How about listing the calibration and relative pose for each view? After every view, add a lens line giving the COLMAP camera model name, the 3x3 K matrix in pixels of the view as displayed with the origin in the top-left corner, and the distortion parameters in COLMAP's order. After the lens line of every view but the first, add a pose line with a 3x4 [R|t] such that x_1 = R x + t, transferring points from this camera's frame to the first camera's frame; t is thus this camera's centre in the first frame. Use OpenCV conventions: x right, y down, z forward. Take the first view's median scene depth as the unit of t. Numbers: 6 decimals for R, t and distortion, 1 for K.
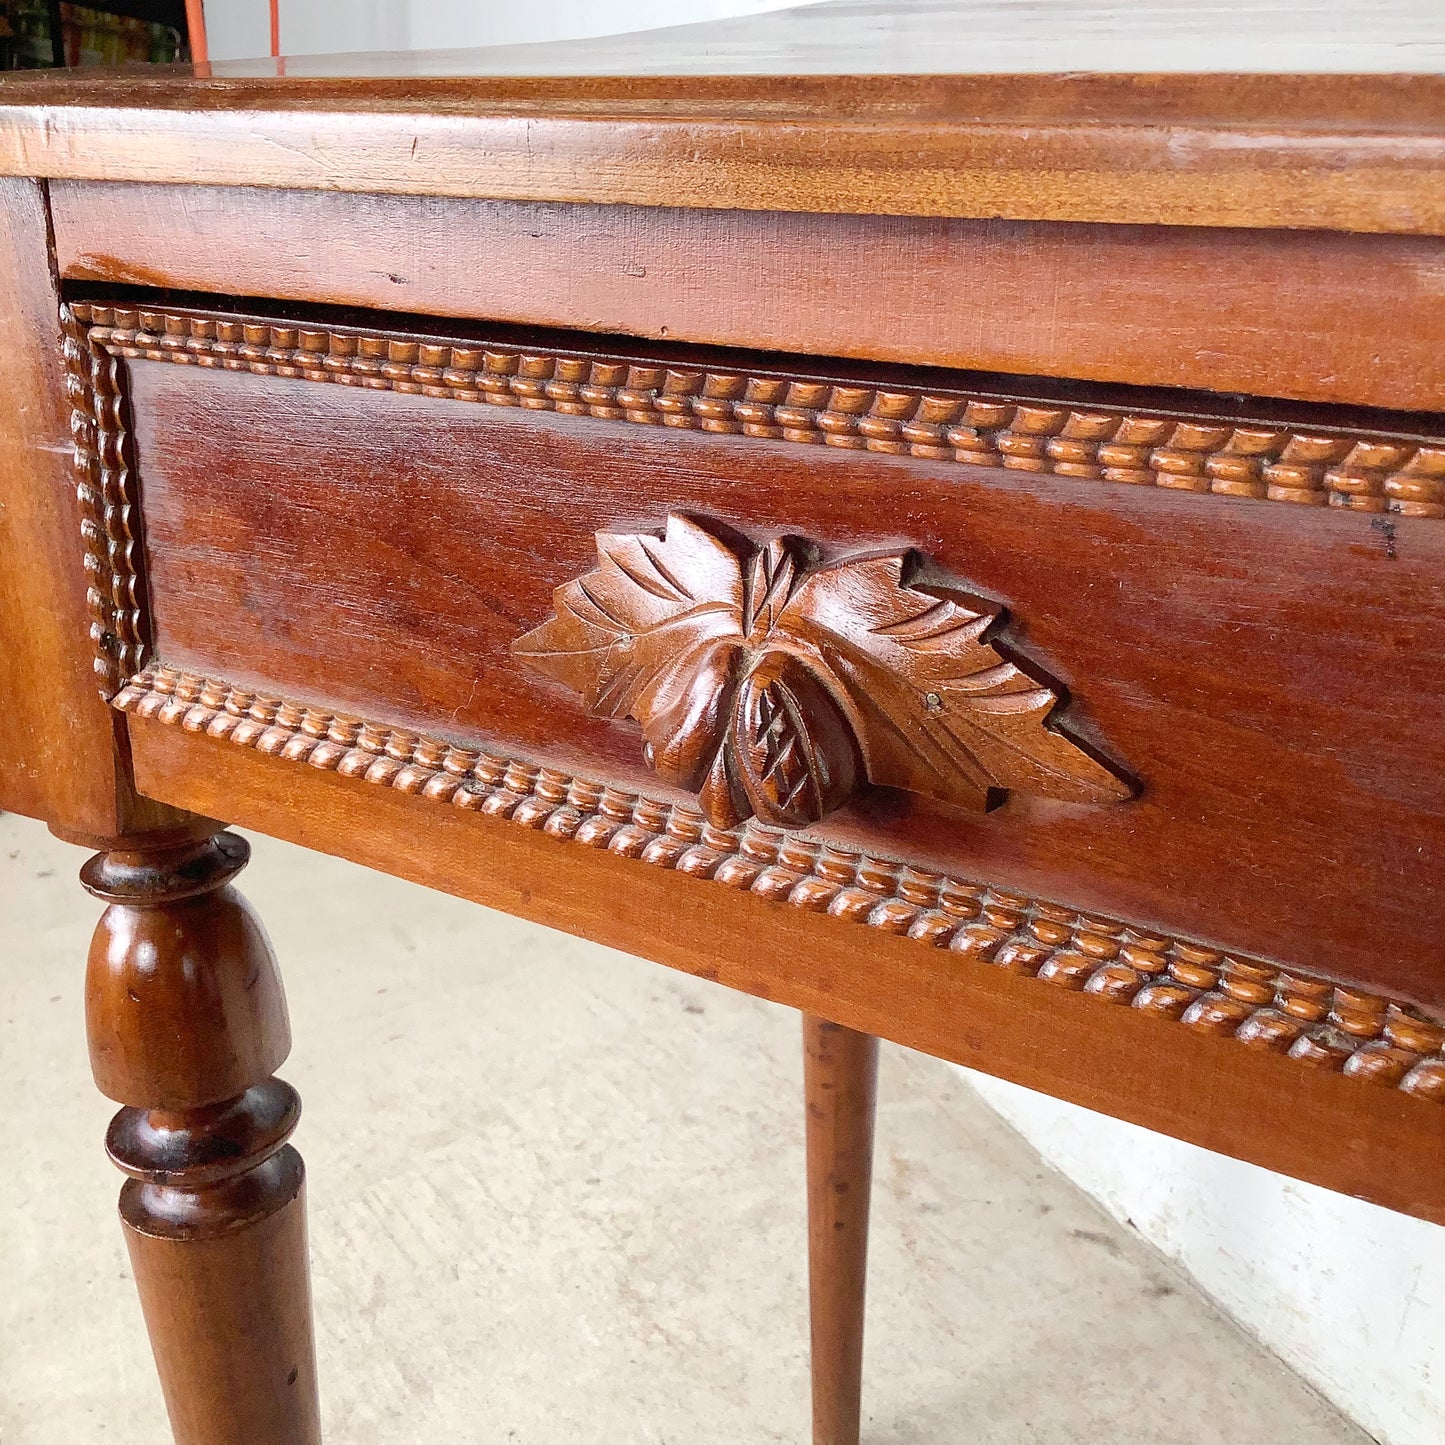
lens RADIAL K [[1750.8, 0, 722.5], [0, 1750.8, 722.5], [0, 0, 1]] dist [0.149442, -0.342295]
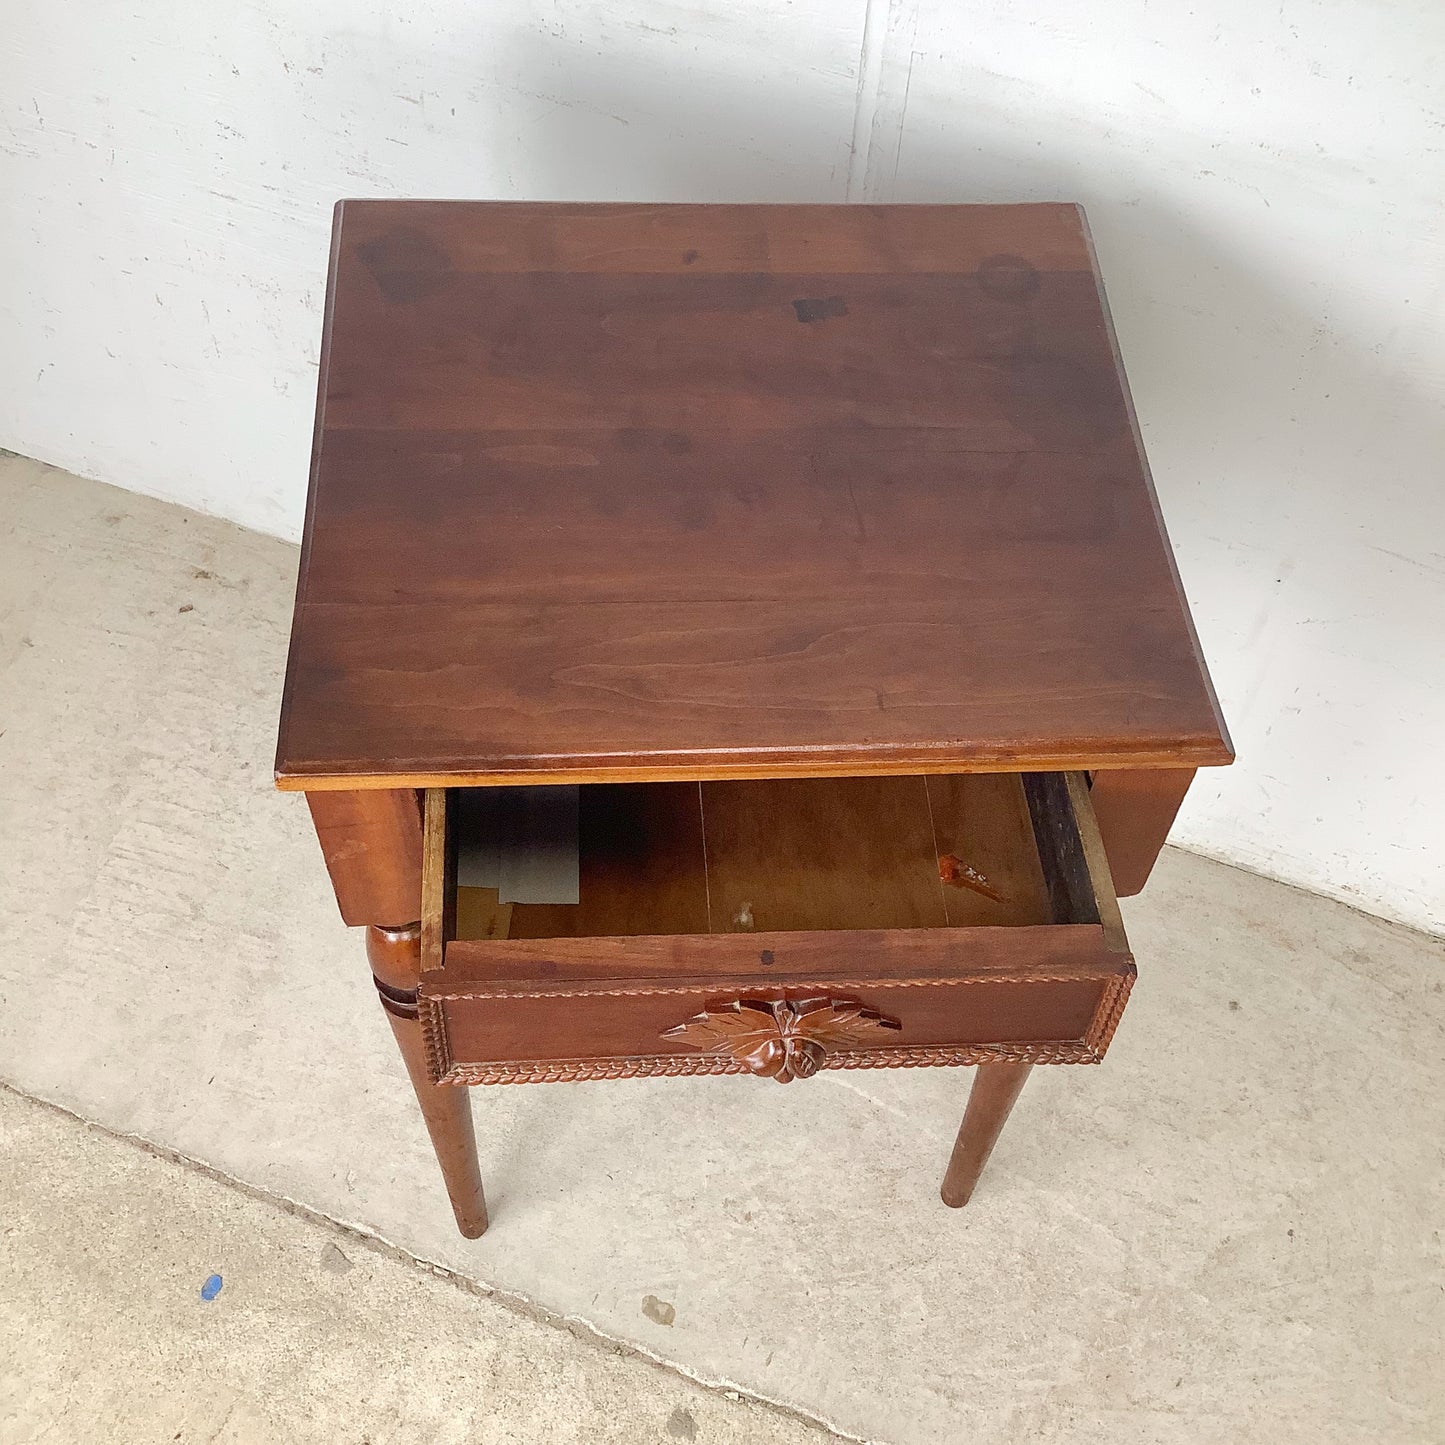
lens RADIAL K [[1723.2, 0, 717.3], [0, 1723.2, 728.4], [0, 0, 1]] dist [0.160540, -0.388845]
pose [[0.750368, -0.497848, 0.434851, -1.354126], [0.191140, 0.793161, 0.578240, -1.855024], [-0.632782, -0.350776, 0.690321, -0.920737]]
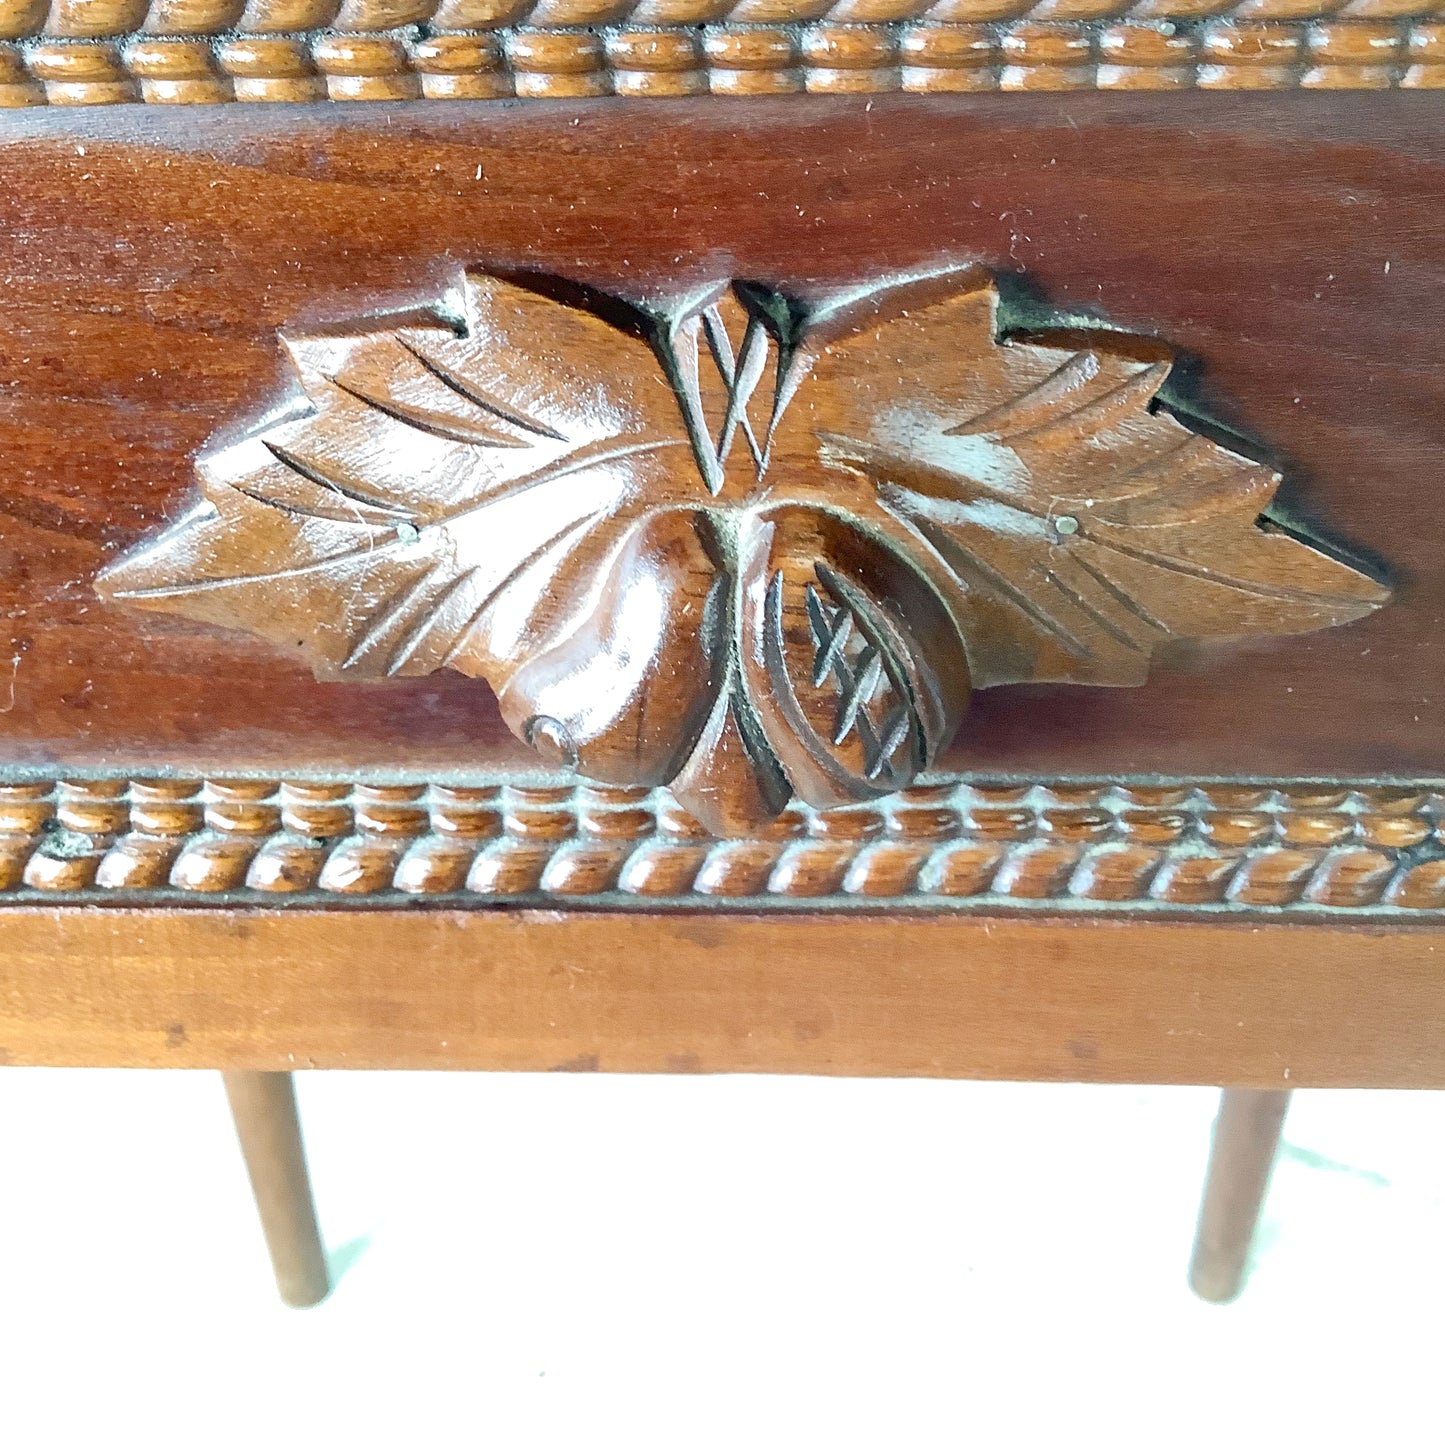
lens RADIAL K [[1781.2, 0, 722.5], [0, 1781.2, 722.5], [0, 0, 1]] dist [0.173194, -0.424618]
pose [[0.841817, -0.297636, 0.450285, -0.217647], [0.198905, 0.946578, 0.253825, -0.103282], [-0.501778, -0.124110, 0.856047, 0.445789]]
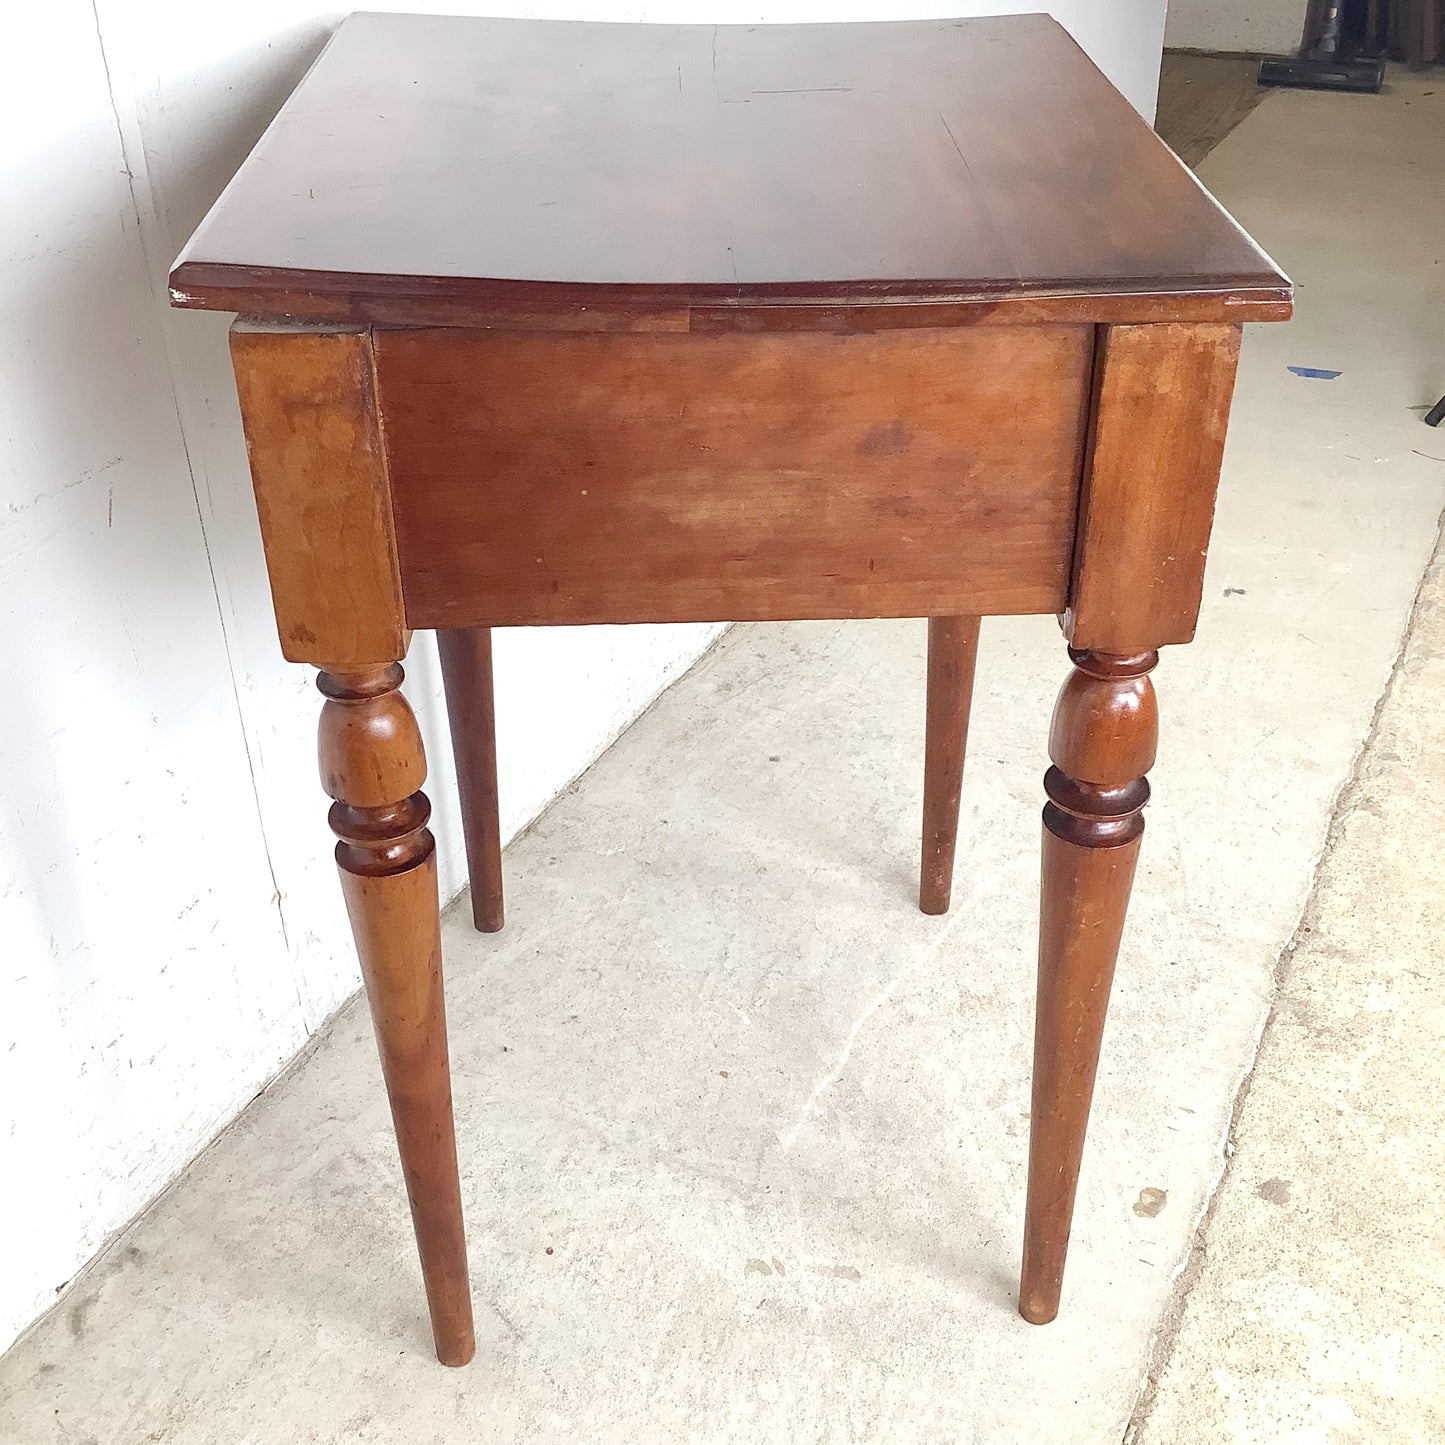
lens RADIAL K [[1745.9, 0, 728.4], [0, 1745.9, 716.4], [0, 0, 1]] dist [0.164222, -0.375819]
pose [[-0.590765, -0.421828, 0.687792, -1.878426], [0.313881, 0.665145, 0.677540, -1.709720], [-0.743287, 0.616152, -0.260540, 2.500218]]
